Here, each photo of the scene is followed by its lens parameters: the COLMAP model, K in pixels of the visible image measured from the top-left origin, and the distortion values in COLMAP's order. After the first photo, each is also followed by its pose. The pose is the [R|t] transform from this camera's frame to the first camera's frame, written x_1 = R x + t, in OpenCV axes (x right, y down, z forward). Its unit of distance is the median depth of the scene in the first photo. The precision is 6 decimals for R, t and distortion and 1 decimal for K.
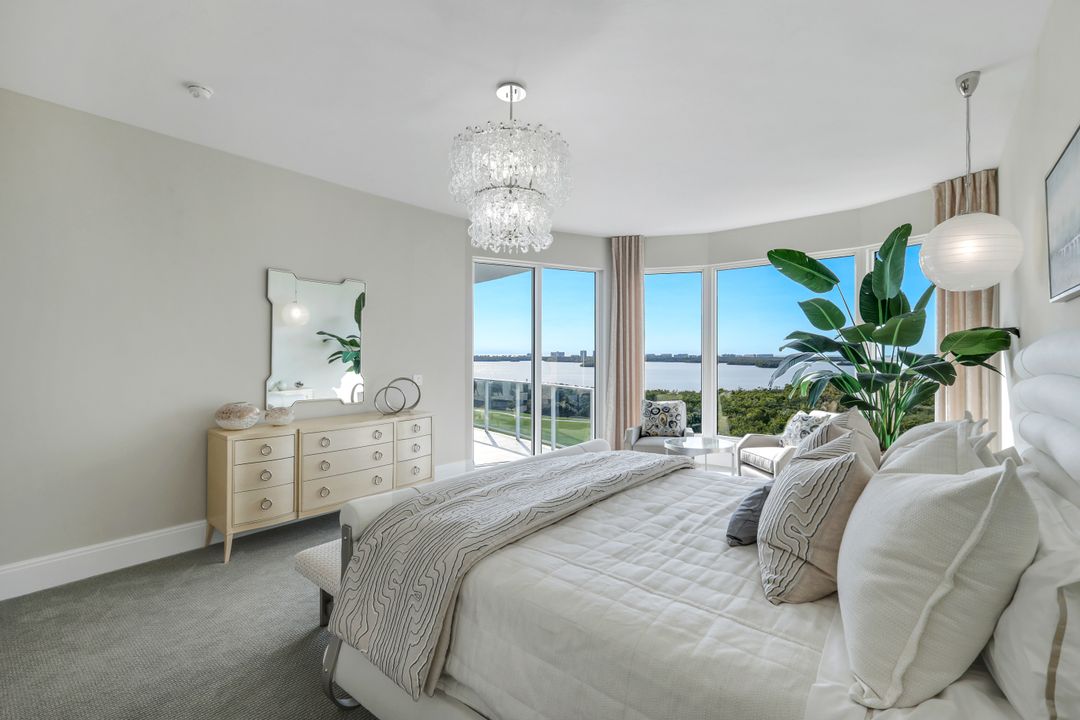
lens RADIAL K [[480.2, 0, 538.9], [0, 480.2, 351.6], [0, 0, 1]] dist [0.009863, 0.000056]
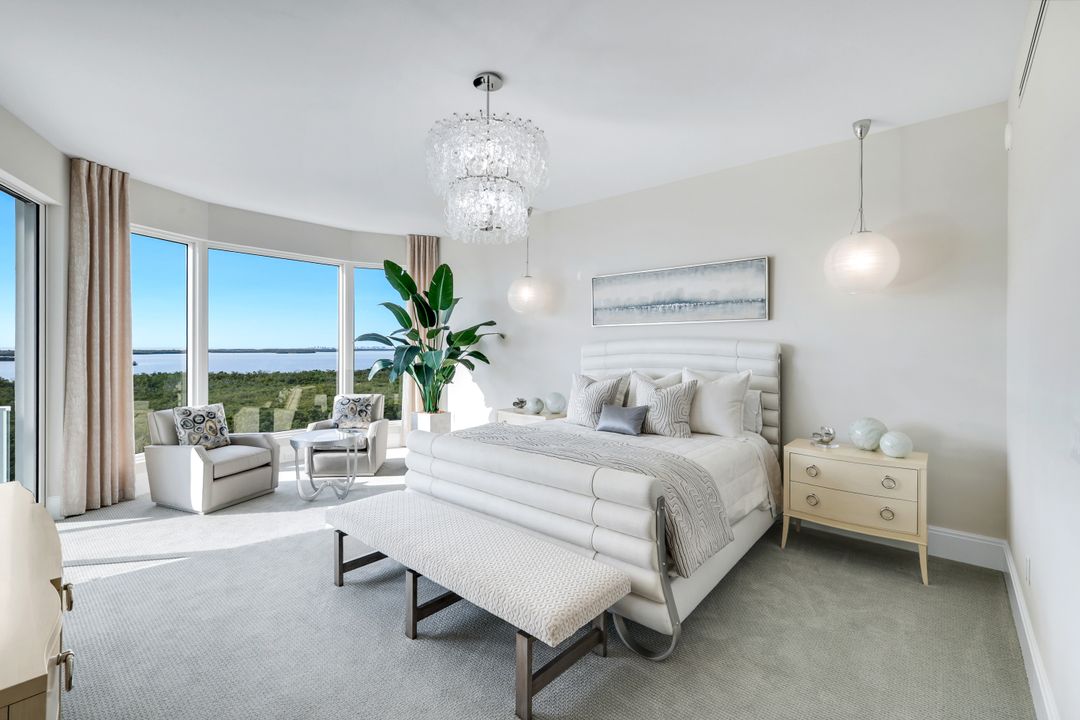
lens RADIAL K [[480.2, 0, 538.9], [0, 480.2, 351.6], [0, 0, 1]] dist [0.009863, 0.000056]
pose [[0.024365, -0.004679, 0.999692, -0.519224], [-0.008341, 0.999953, 0.004884, 0.006633], [-0.999668, -0.008457, 0.024324, 0.433341]]
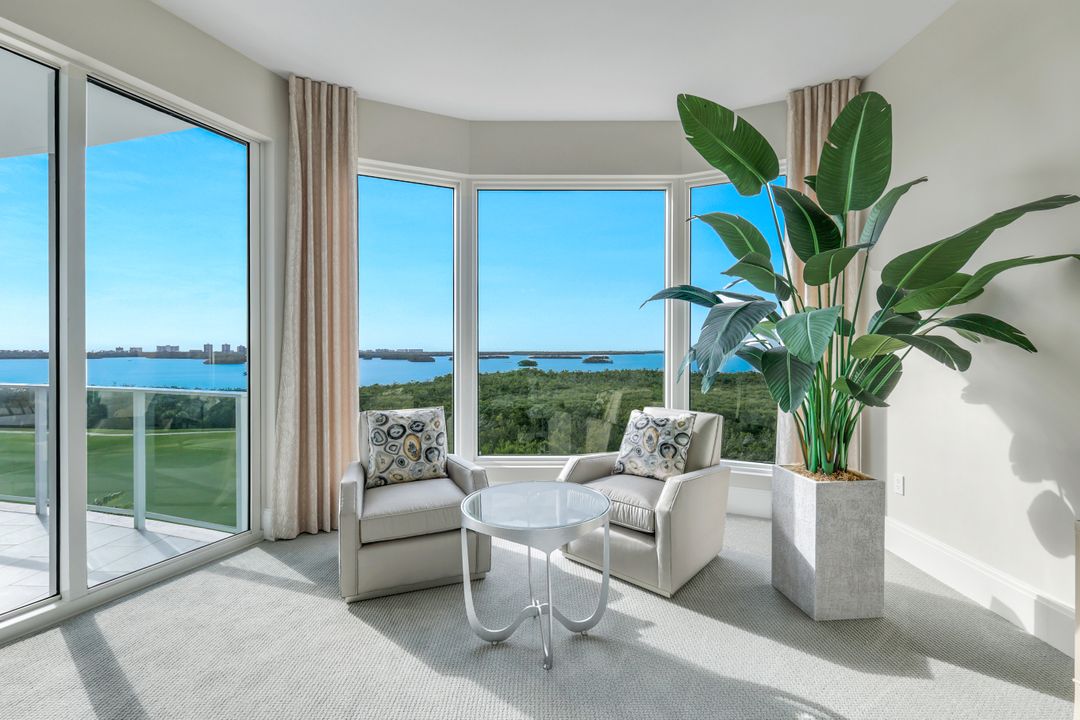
lens RADIAL K [[480.2, 0, 538.9], [0, 480.2, 351.6], [0, 0, 1]] dist [0.009863, 0.000056]
pose [[0.769227, -0.000913, 0.638975, 0.039447], [-0.004749, 0.999963, 0.007147, 0.037500], [-0.638958, -0.008532, 0.769194, 0.525696]]
